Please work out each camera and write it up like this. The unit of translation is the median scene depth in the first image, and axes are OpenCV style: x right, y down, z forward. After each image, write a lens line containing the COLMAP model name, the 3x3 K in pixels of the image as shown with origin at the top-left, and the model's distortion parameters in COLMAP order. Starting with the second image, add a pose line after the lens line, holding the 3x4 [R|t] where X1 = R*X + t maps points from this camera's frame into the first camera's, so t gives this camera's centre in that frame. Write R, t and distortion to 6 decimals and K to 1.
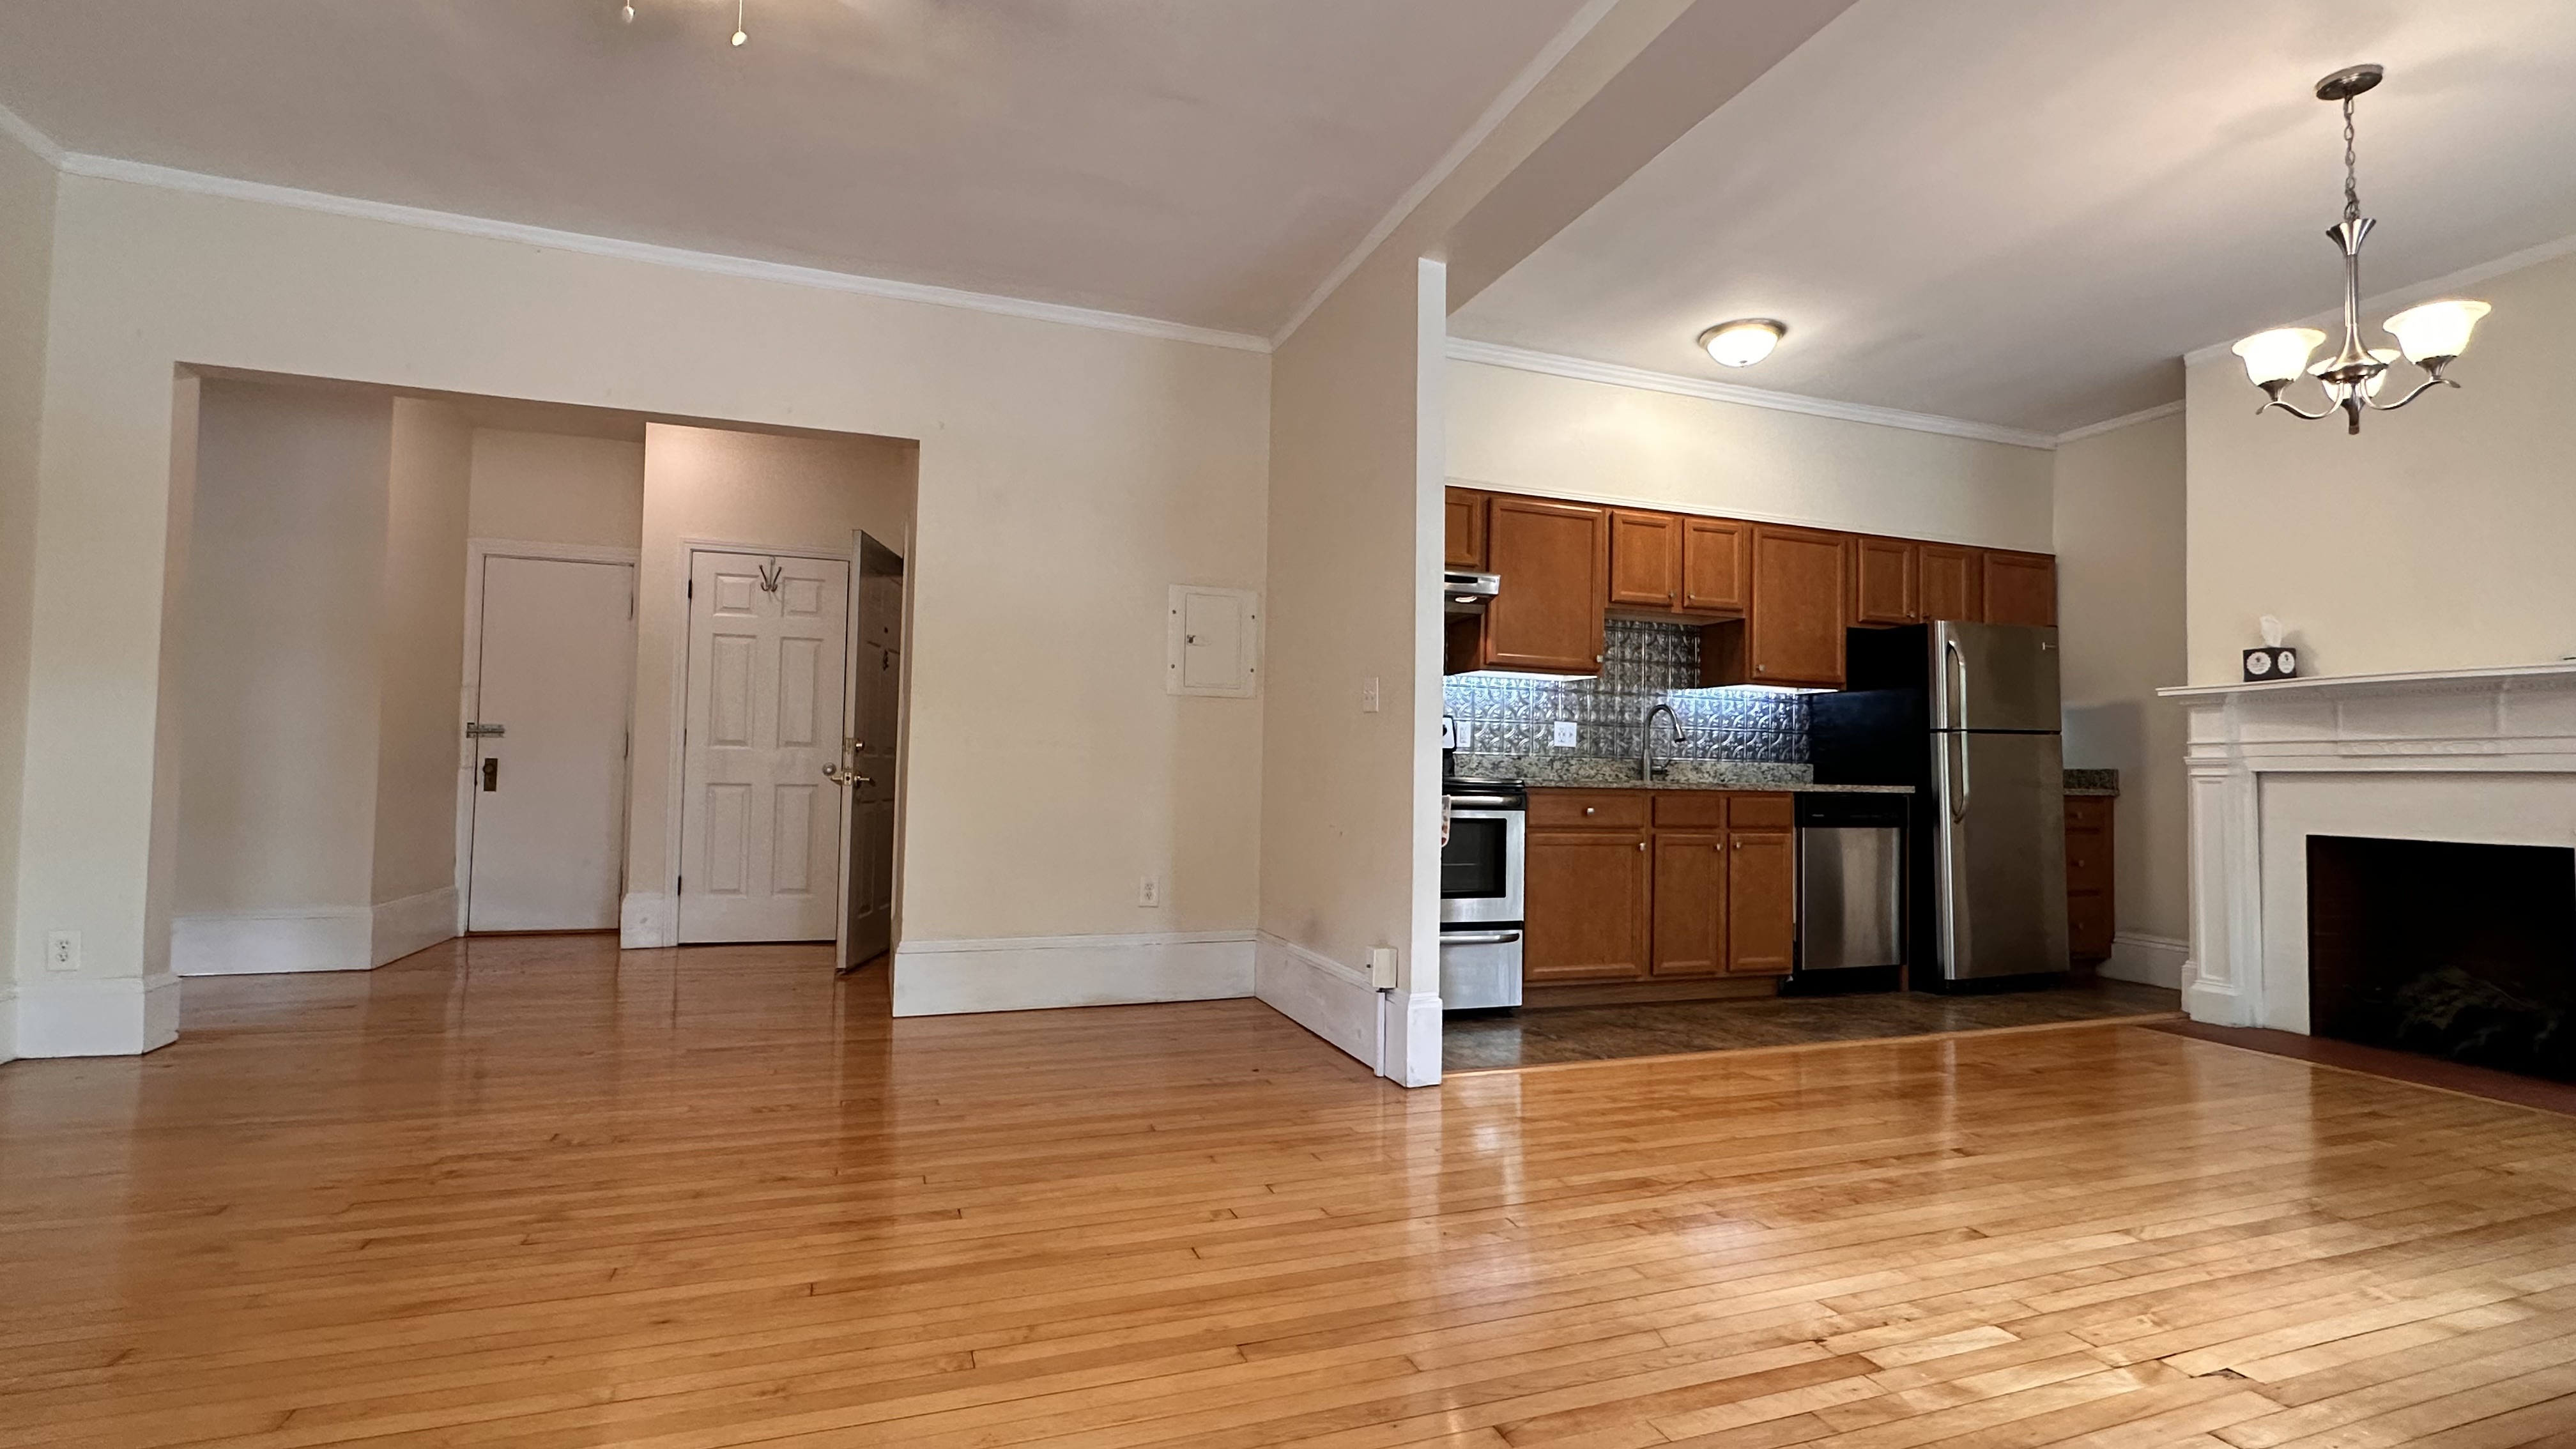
lens RADIAL K [[1154.7, 0, 1291.4], [0, 1154.7, 730.3], [0, 0, 1]] dist [-0.000335, -0.000223]
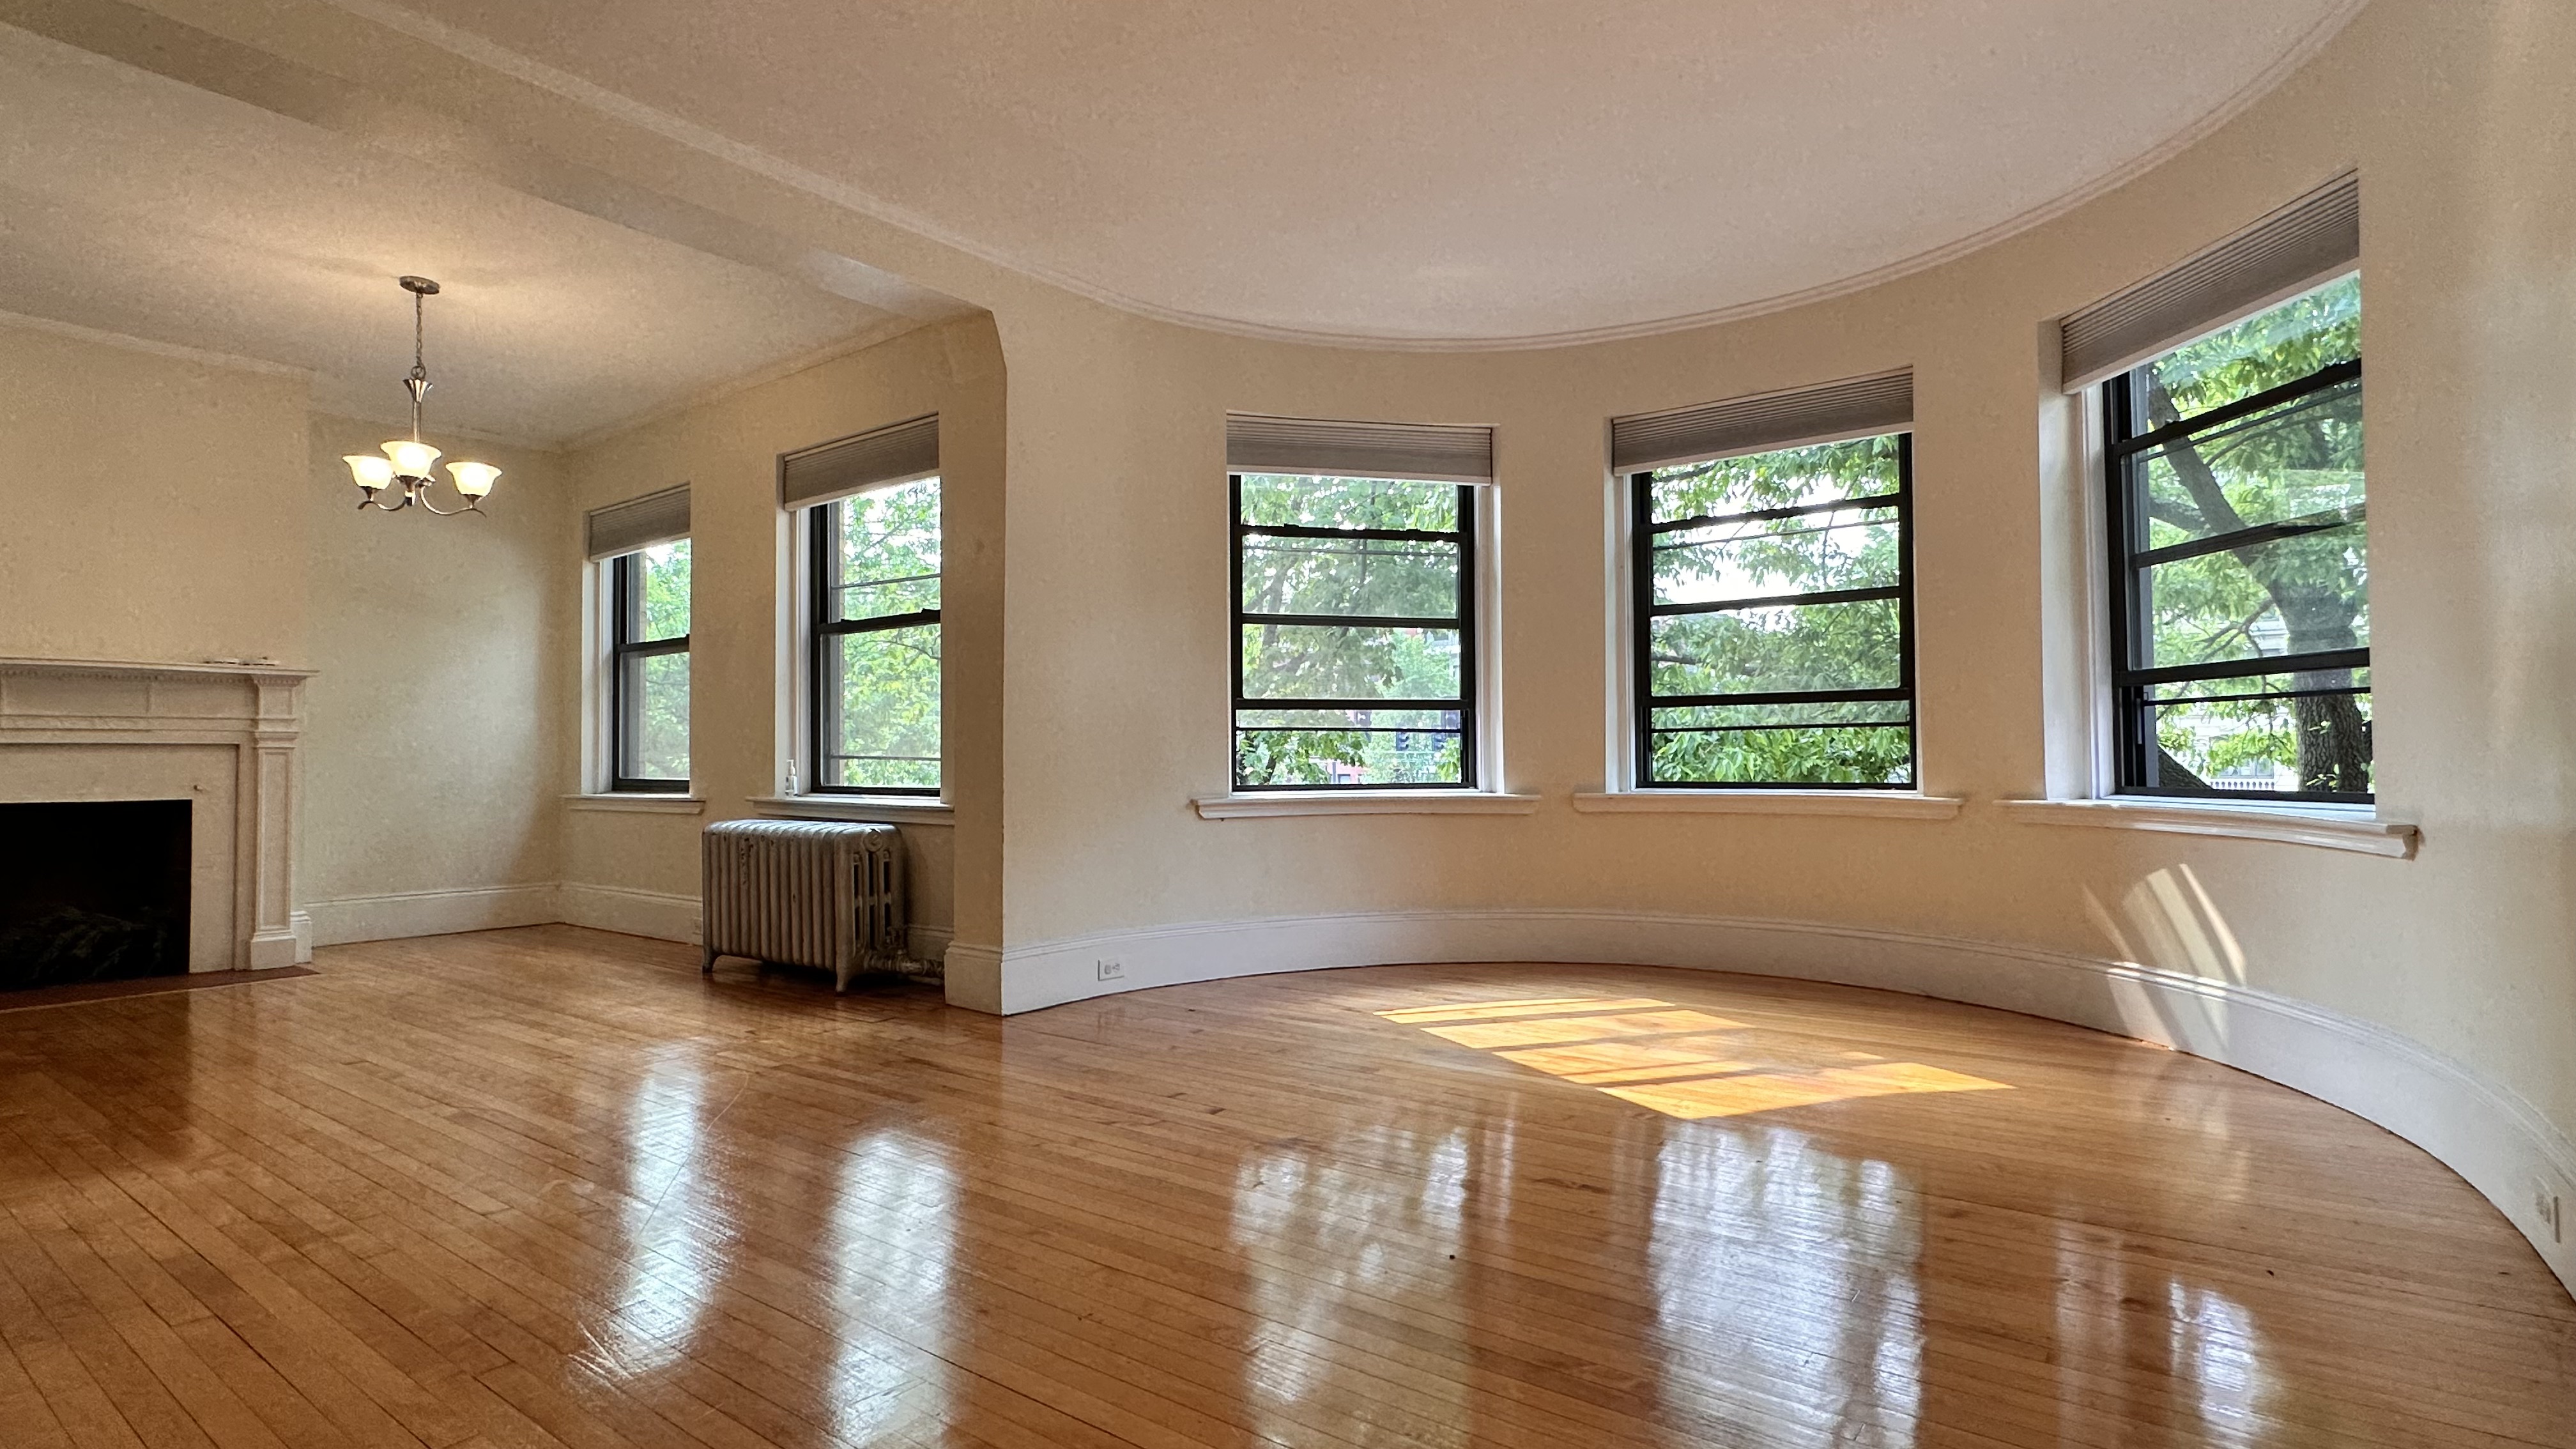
lens RADIAL K [[1258.1, 0, 1280.3], [0, 1258.1, 724.8], [0, 0, 1]] dist [-0.001556, -0.000173]
pose [[-0.544871, 0.008753, 0.838474, -0.665617], [-0.035816, 0.998790, -0.033702, 0.013773], [-0.837754, -0.048394, -0.543898, 0.583452]]
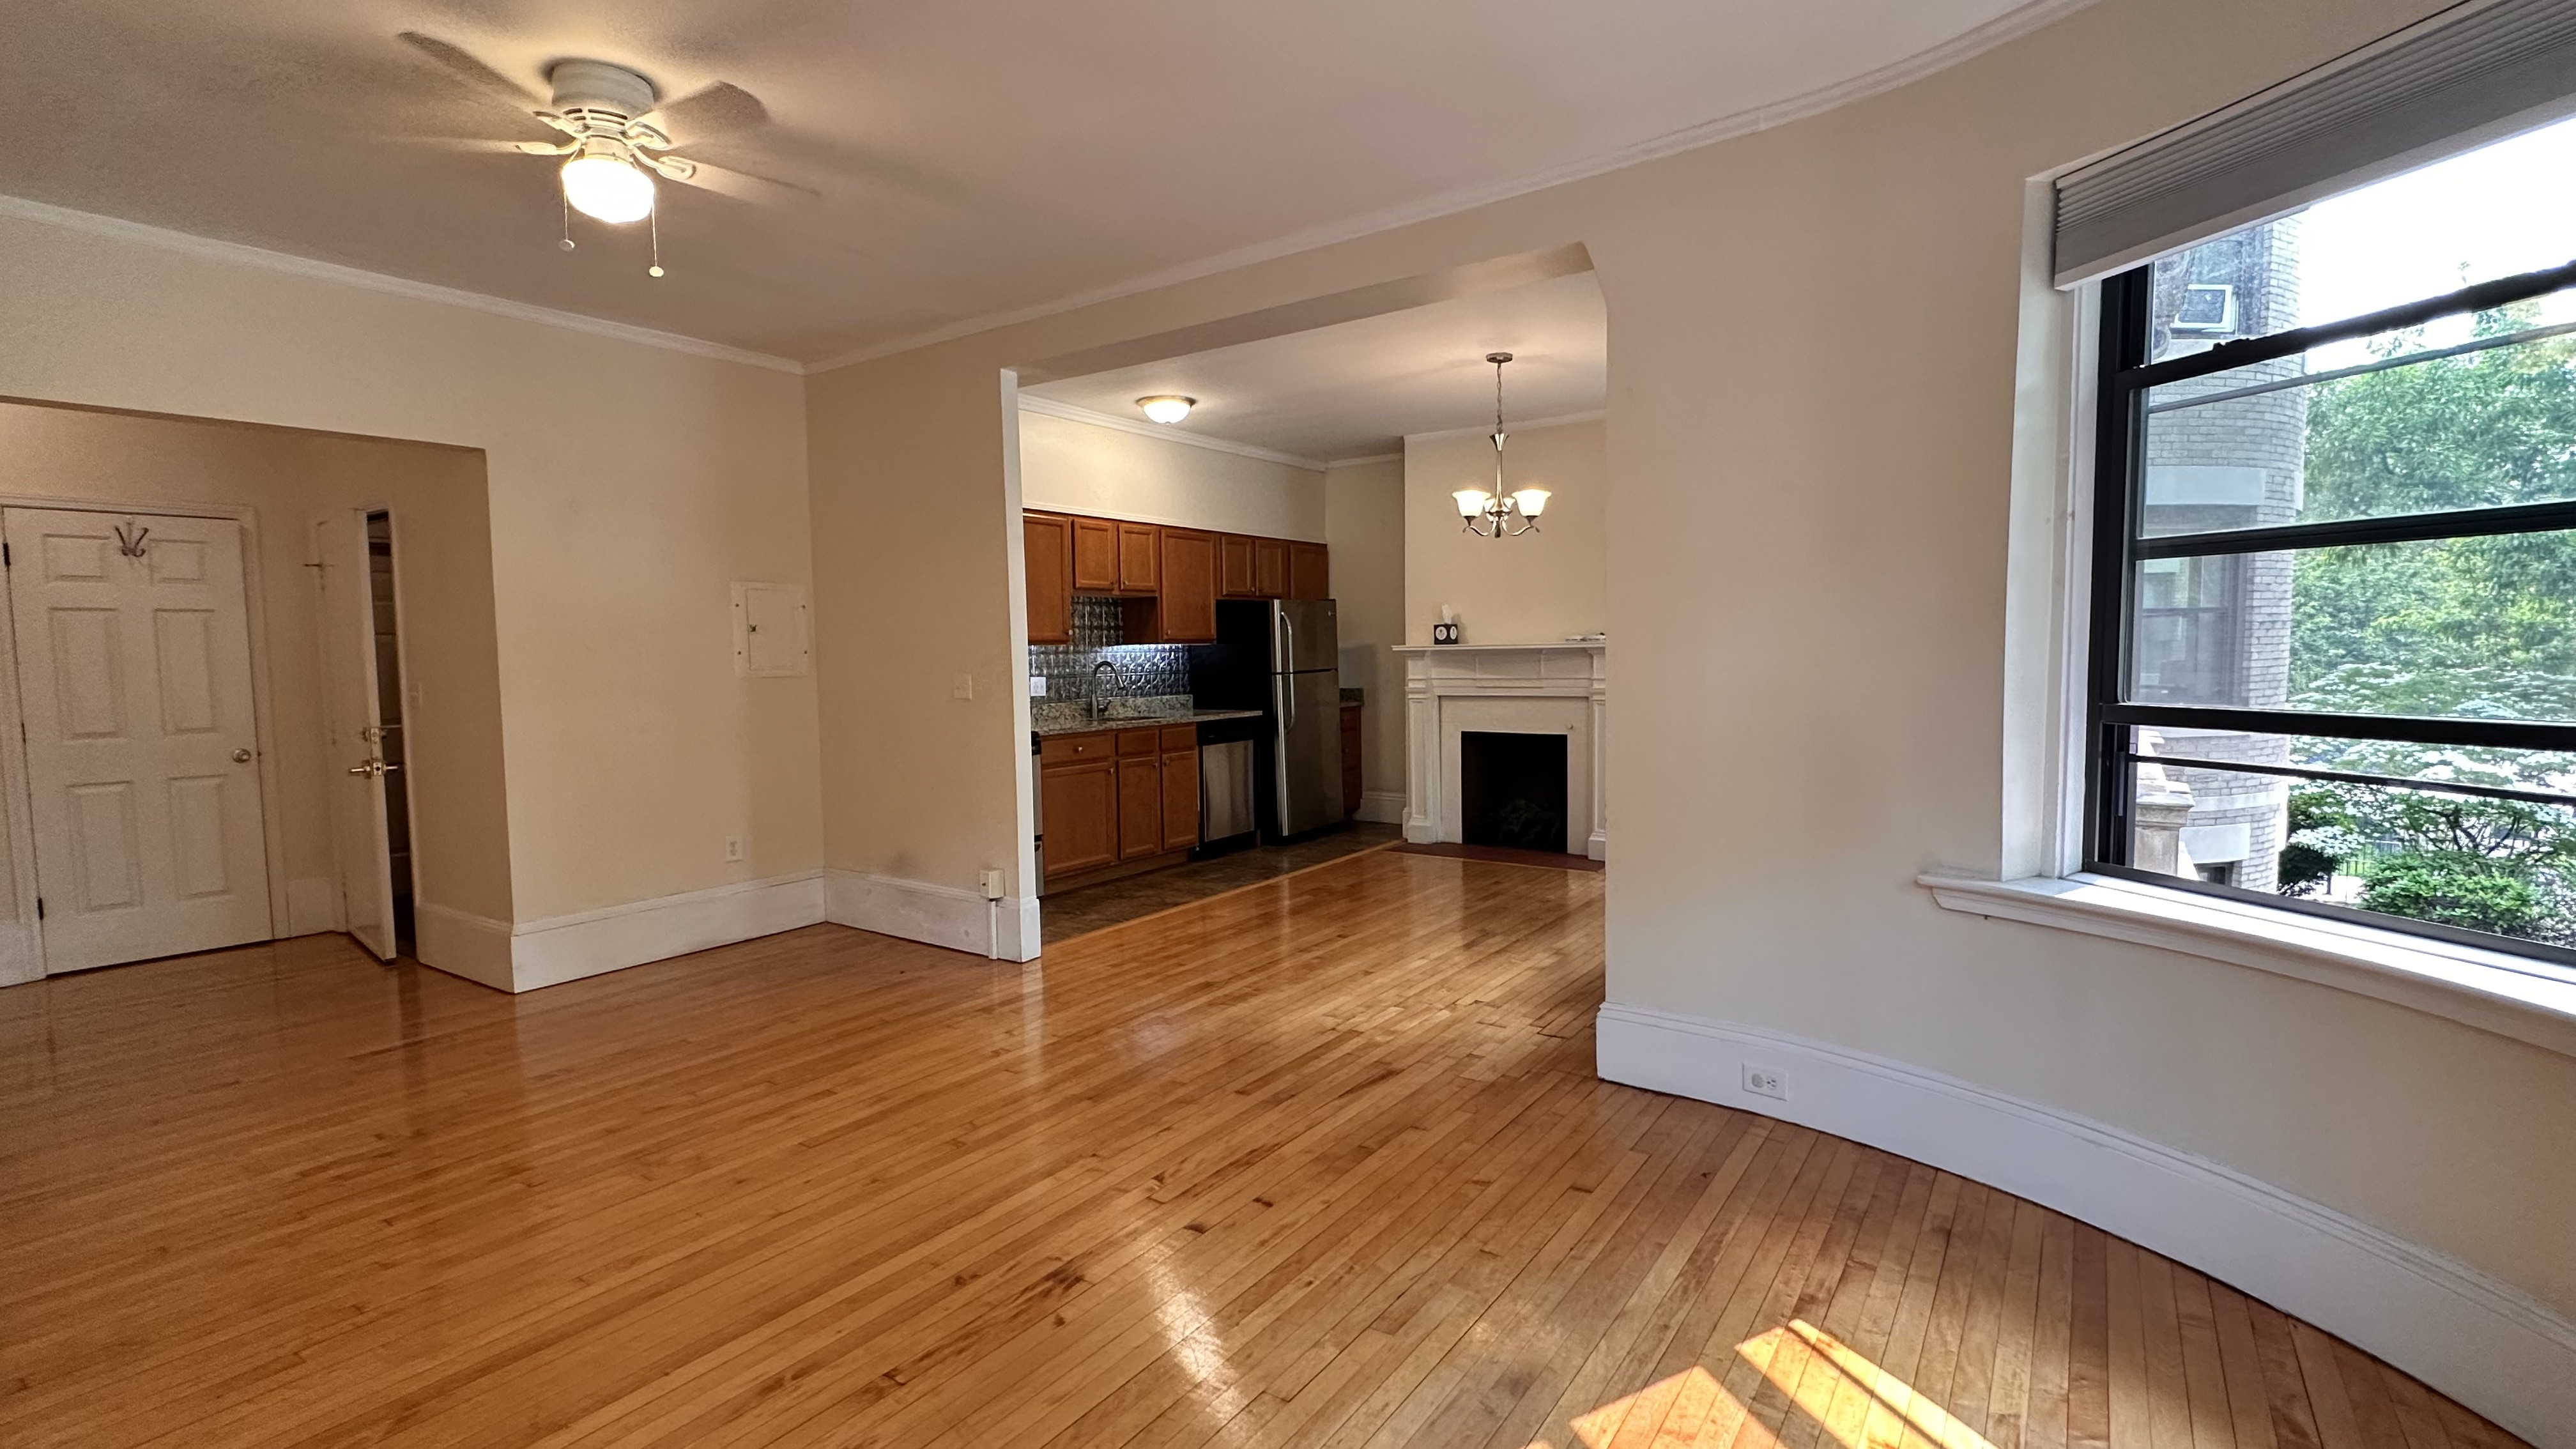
lens RADIAL K [[1154.7, 0, 1281.6], [0, 1154.7, 733.1], [0, 0, 1]] dist [-0.000335, -0.000223]
pose [[0.817538, -0.073384, 0.571179, -0.328423], [0.008831, 0.993328, 0.114981, -0.105261], [-0.575806, -0.088958, 0.812732, -0.255677]]
